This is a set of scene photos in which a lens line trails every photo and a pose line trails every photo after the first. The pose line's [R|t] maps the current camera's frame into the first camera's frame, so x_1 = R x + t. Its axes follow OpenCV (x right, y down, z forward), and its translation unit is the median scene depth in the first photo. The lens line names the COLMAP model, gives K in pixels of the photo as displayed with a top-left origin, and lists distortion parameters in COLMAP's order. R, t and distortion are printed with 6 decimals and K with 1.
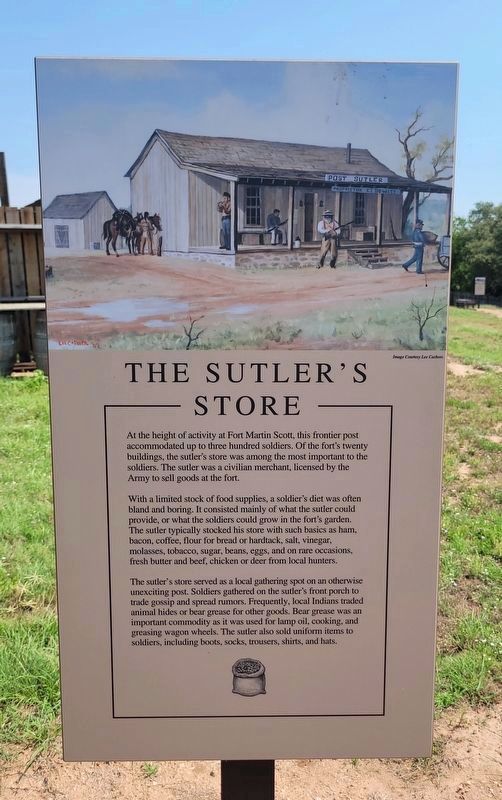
lens RADIAL K [[759.9, 0, 251.5], [0, 759.9, 398.7], [0, 0, 1]] dist [0.006286, 0.000000]
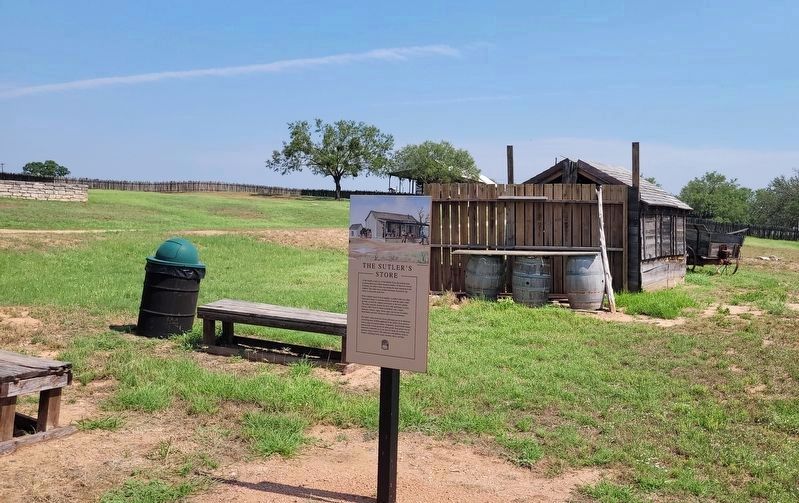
lens RADIAL K [[758.9, 0, 400.5], [0, 758.9, 250.5], [0, 0, 1]] dist [0.006286, 0.000000]
pose [[0.847071, 0.041485, -0.529857, 2.297801], [-0.108624, 0.989418, -0.096189, 0.274215], [0.520260, 0.139034, 0.842614, -2.521736]]
